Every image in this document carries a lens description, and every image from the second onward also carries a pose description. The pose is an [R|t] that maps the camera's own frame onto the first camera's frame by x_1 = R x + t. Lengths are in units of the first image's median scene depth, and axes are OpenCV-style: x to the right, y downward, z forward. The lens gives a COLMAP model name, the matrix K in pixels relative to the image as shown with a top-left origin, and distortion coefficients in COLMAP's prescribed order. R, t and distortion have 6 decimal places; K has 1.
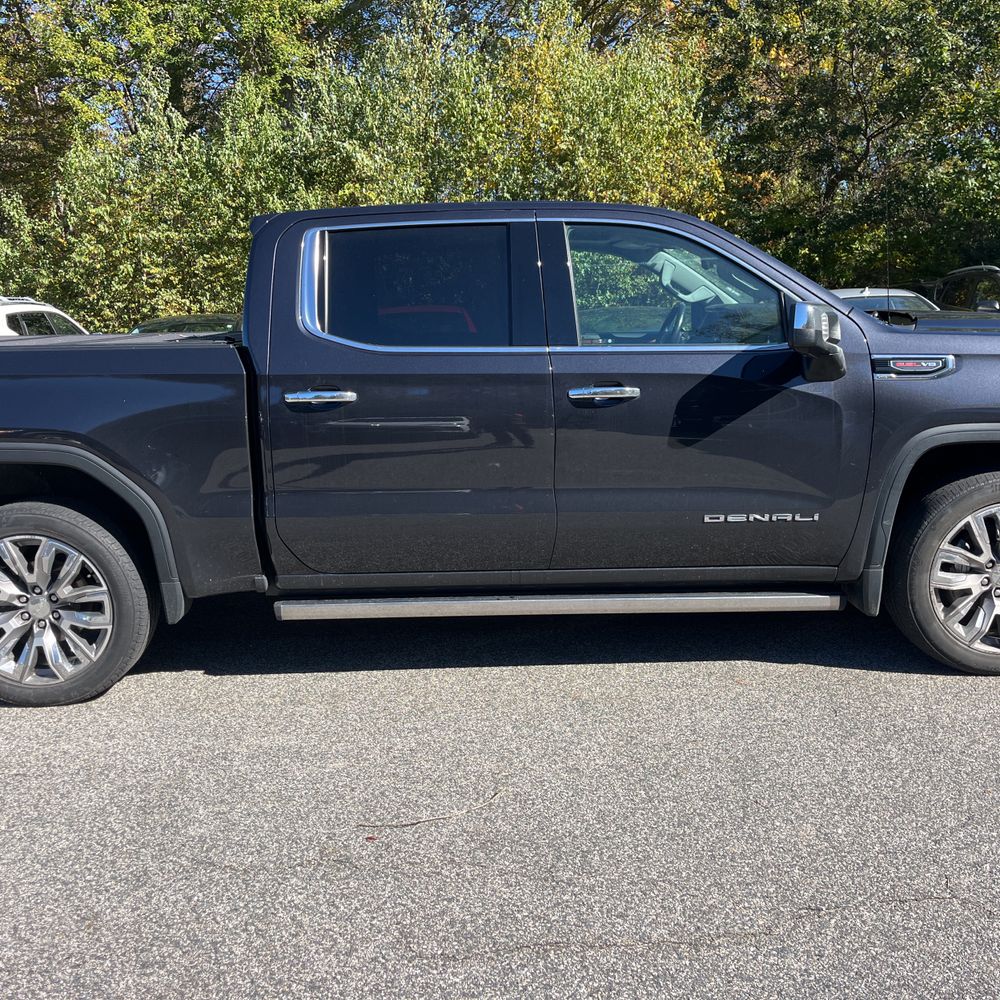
lens RADIAL K [[1001.7, 0, 500.0], [0, 1001.7, 500.0], [0, 0, 1]] dist [0.028688, 0.013194]
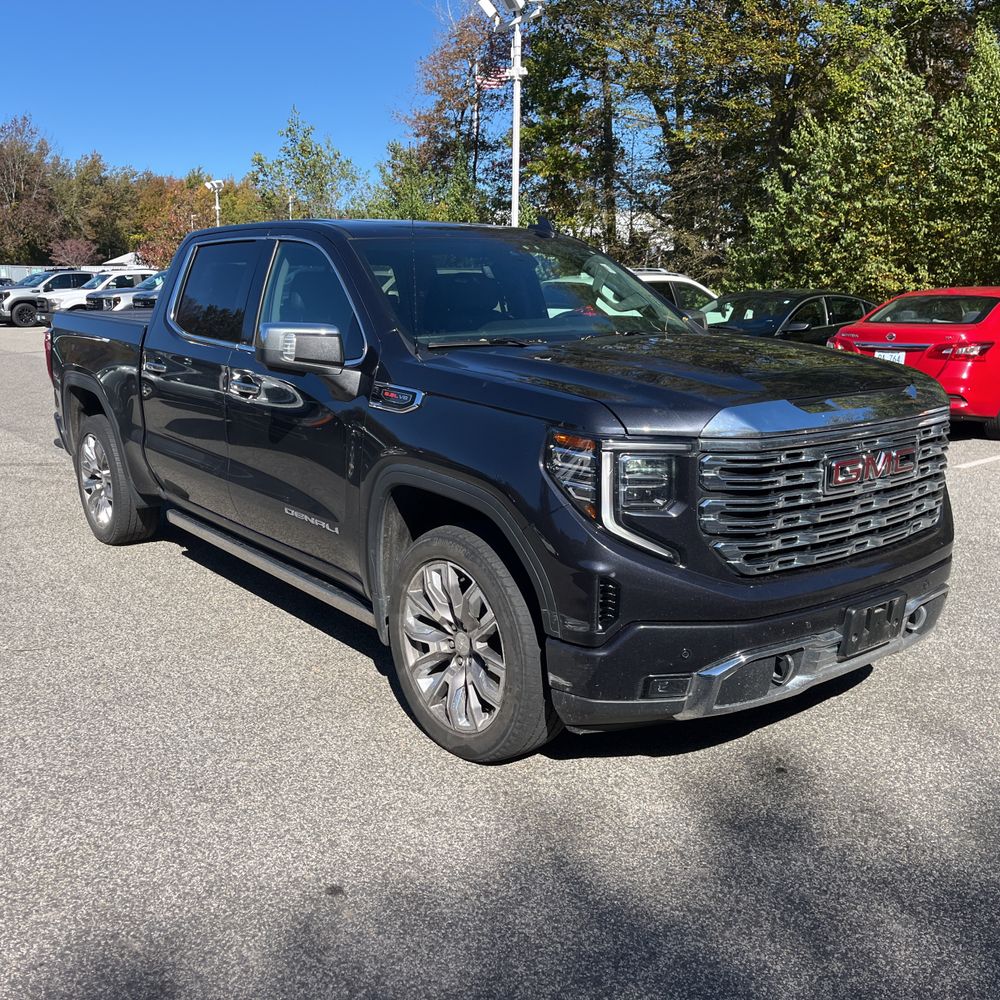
lens RADIAL K [[1001.7, 0, 500.0], [0, 1001.7, 500.0], [0, 0, 1]] dist [0.028688, 0.013194]
pose [[0.627261, 0.200482, -0.752563, 1.128055], [-0.169836, 0.978255, 0.119048, -0.156490], [0.760065, 0.053137, 0.647671, 0.431396]]
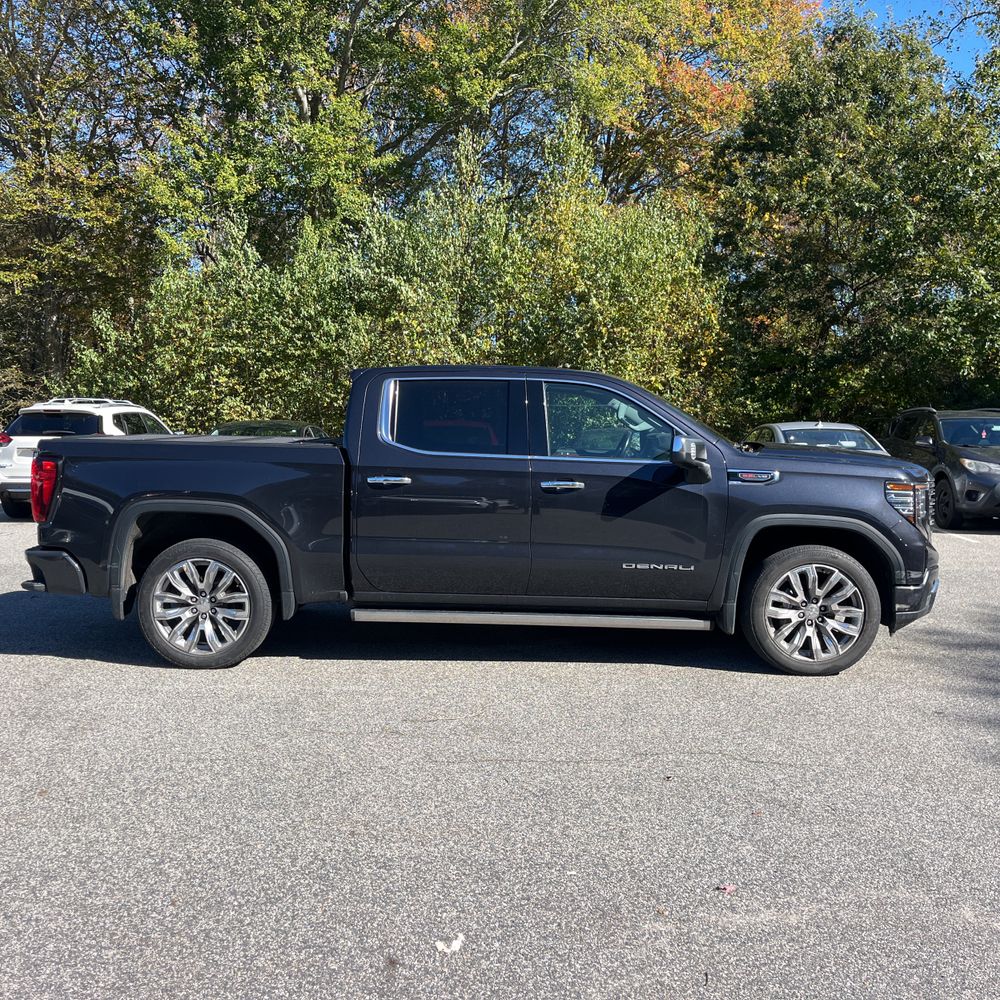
lens RADIAL K [[1011.0, 0, 490.3], [0, 1011.0, 500.0], [0, 0, 1]] dist [0.043166, -0.032758]
pose [[0.998475, 0.043693, -0.033736, 0.039927], [-0.047139, 0.992900, -0.109215, 0.095700], [0.028724, 0.110639, 0.993446, -0.593513]]
